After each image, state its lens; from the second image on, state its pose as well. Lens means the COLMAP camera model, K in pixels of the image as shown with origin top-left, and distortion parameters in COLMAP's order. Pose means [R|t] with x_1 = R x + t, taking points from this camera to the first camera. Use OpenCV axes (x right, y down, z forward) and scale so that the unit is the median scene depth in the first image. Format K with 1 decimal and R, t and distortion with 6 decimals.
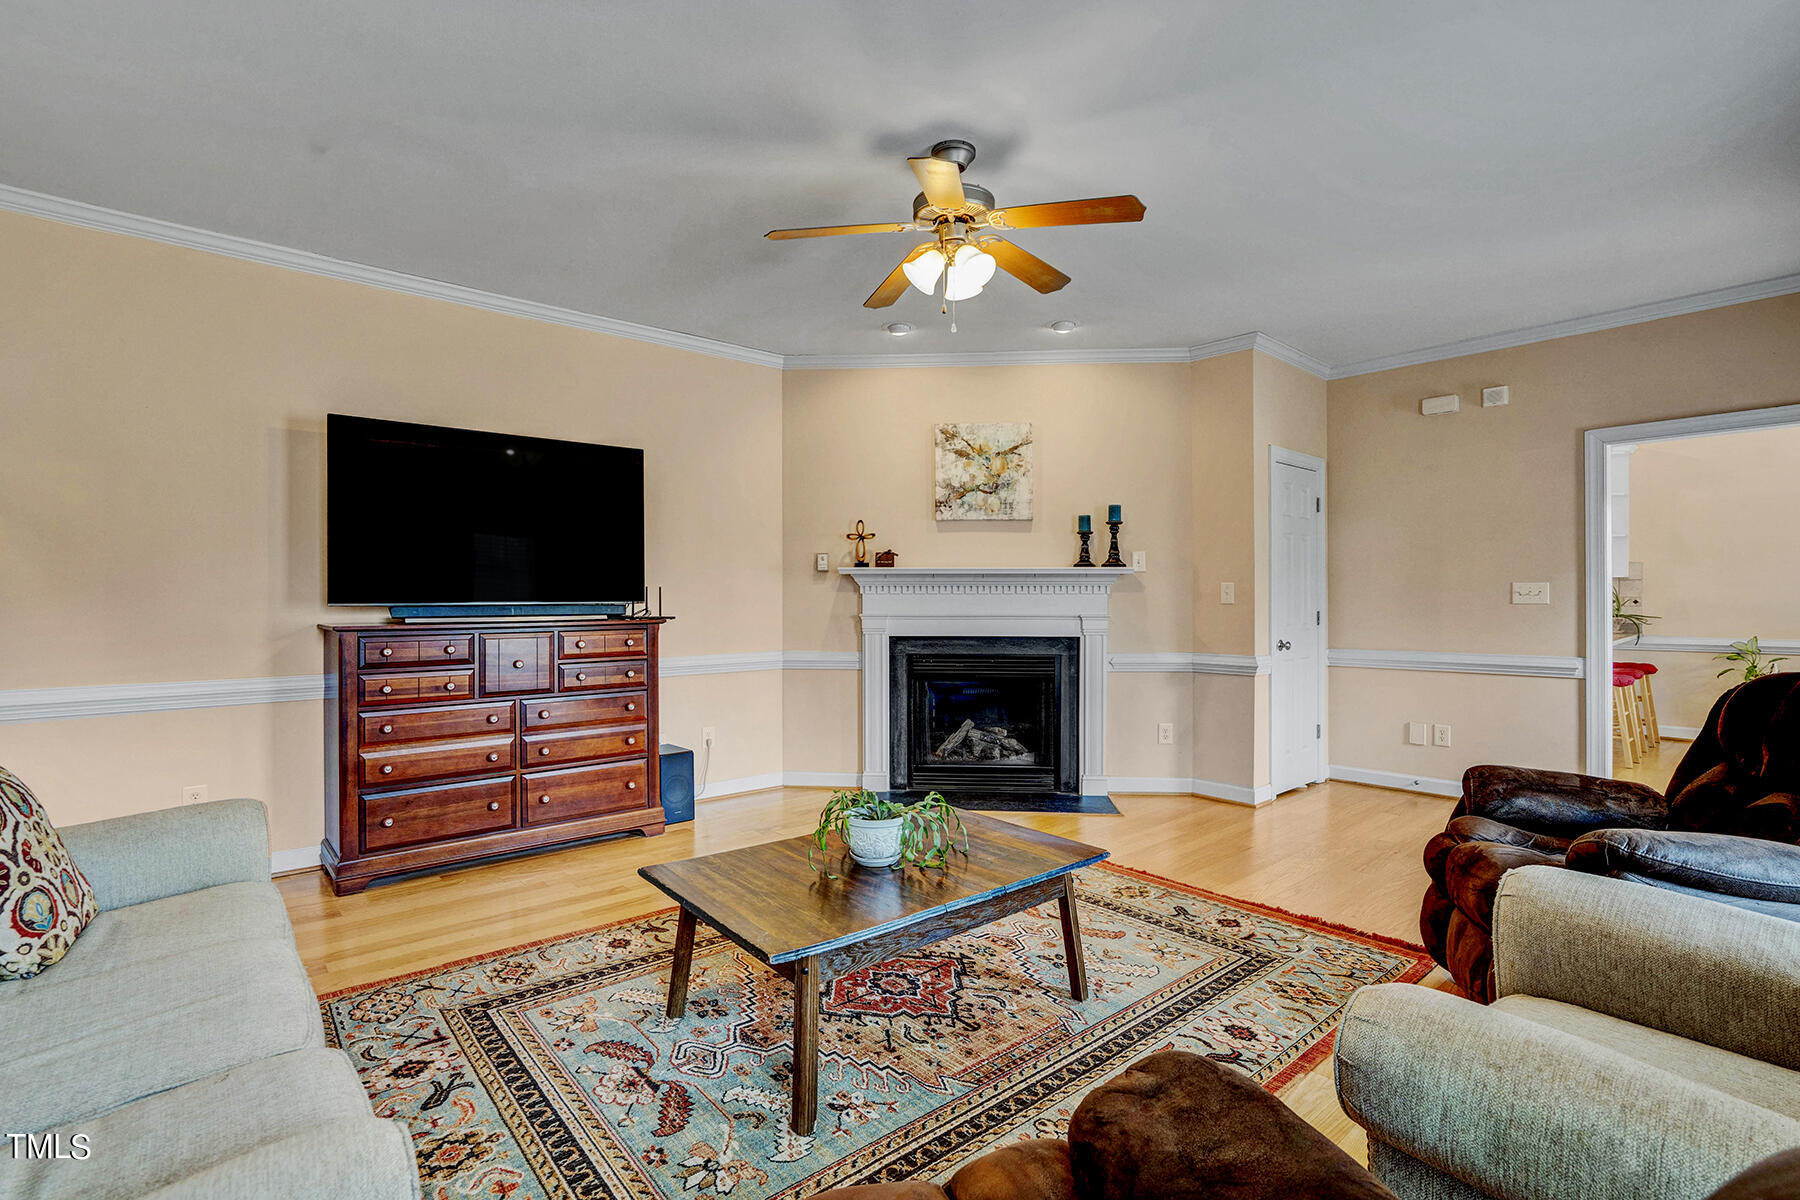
lens RADIAL K [[829.5, 0, 900.0], [0, 829.5, 600.0], [0, 0, 1]] dist [-0.046848, 0.027909]
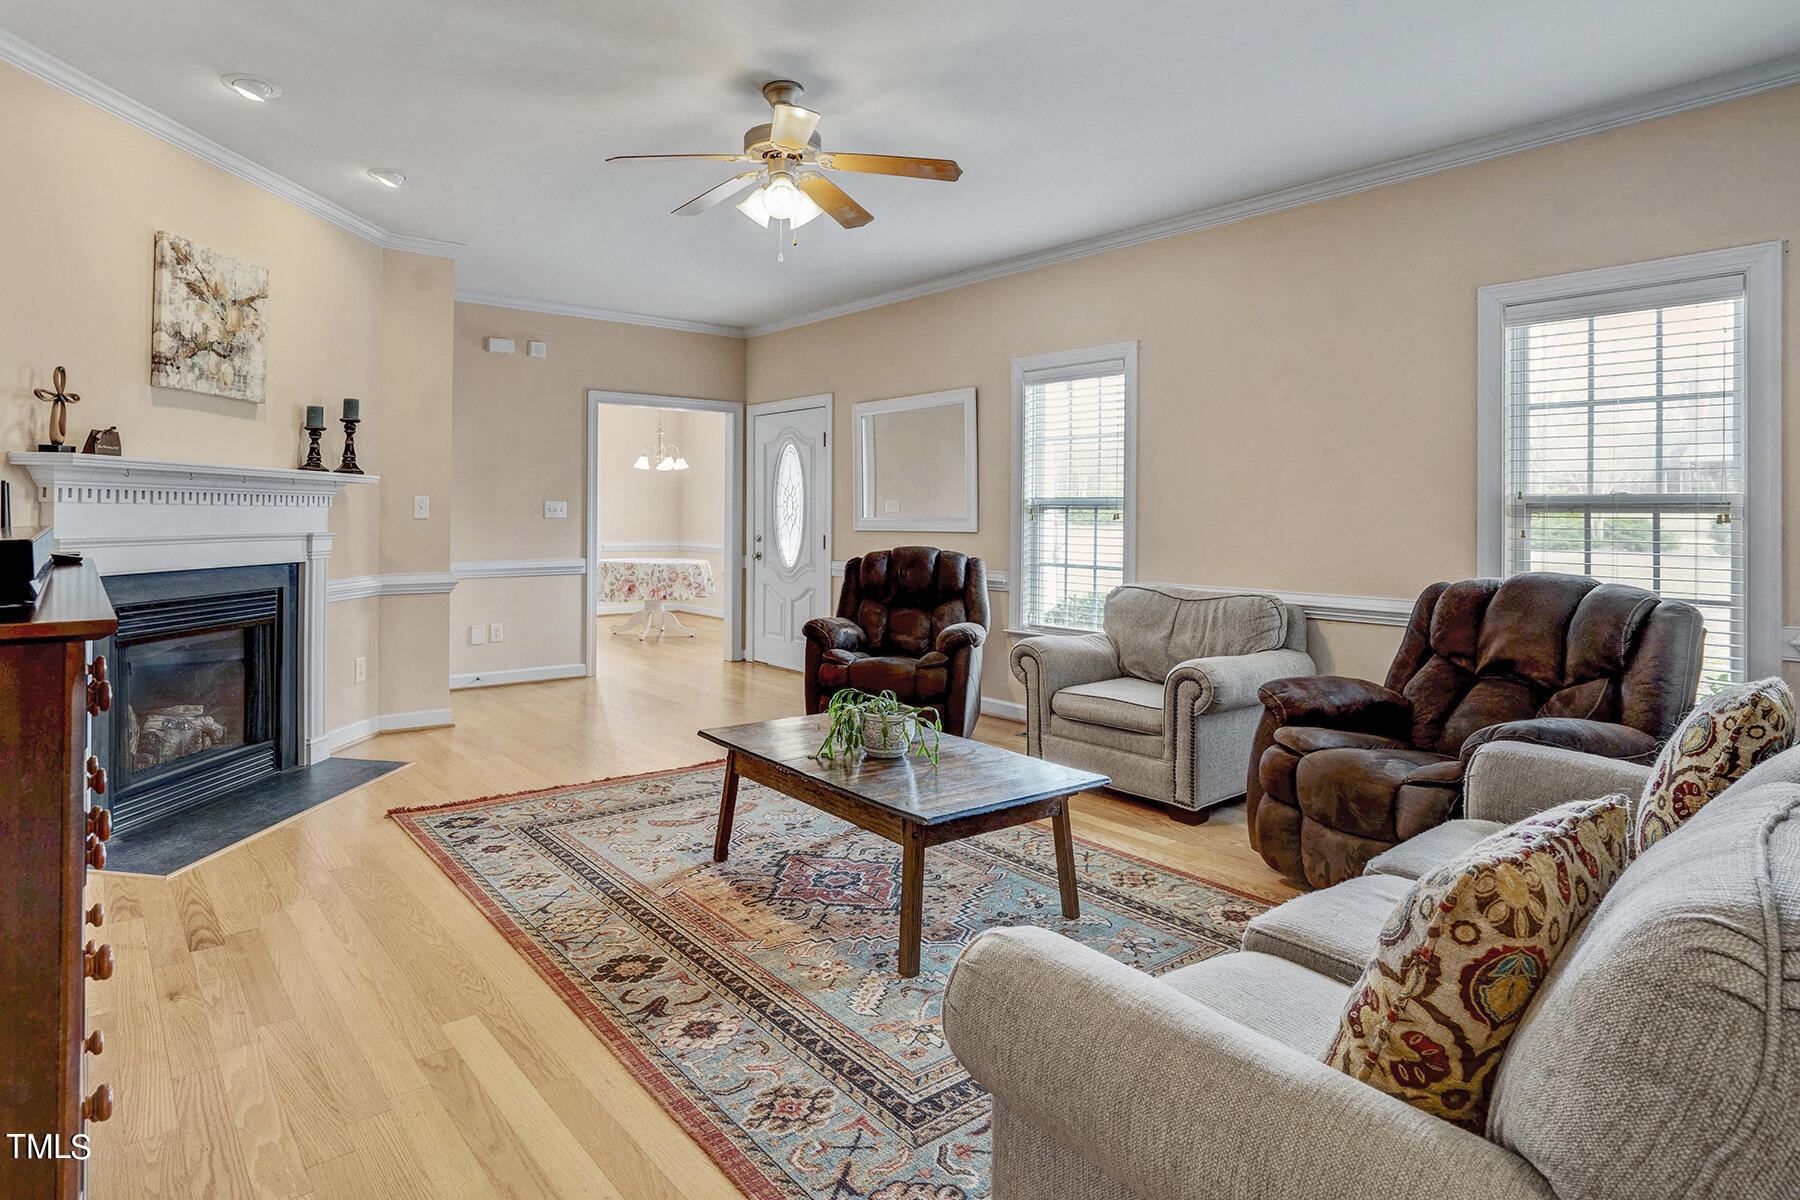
lens RADIAL K [[812.3, 0, 898.2], [0, 812.3, 511.4], [0, 0, 1]] dist [-0.025266, 0.000079]
pose [[0.101680, 0.006237, 0.994798, -0.486412], [-0.004041, 0.999975, -0.005857, -0.000689], [-0.994809, -0.003425, 0.101702, 0.383868]]
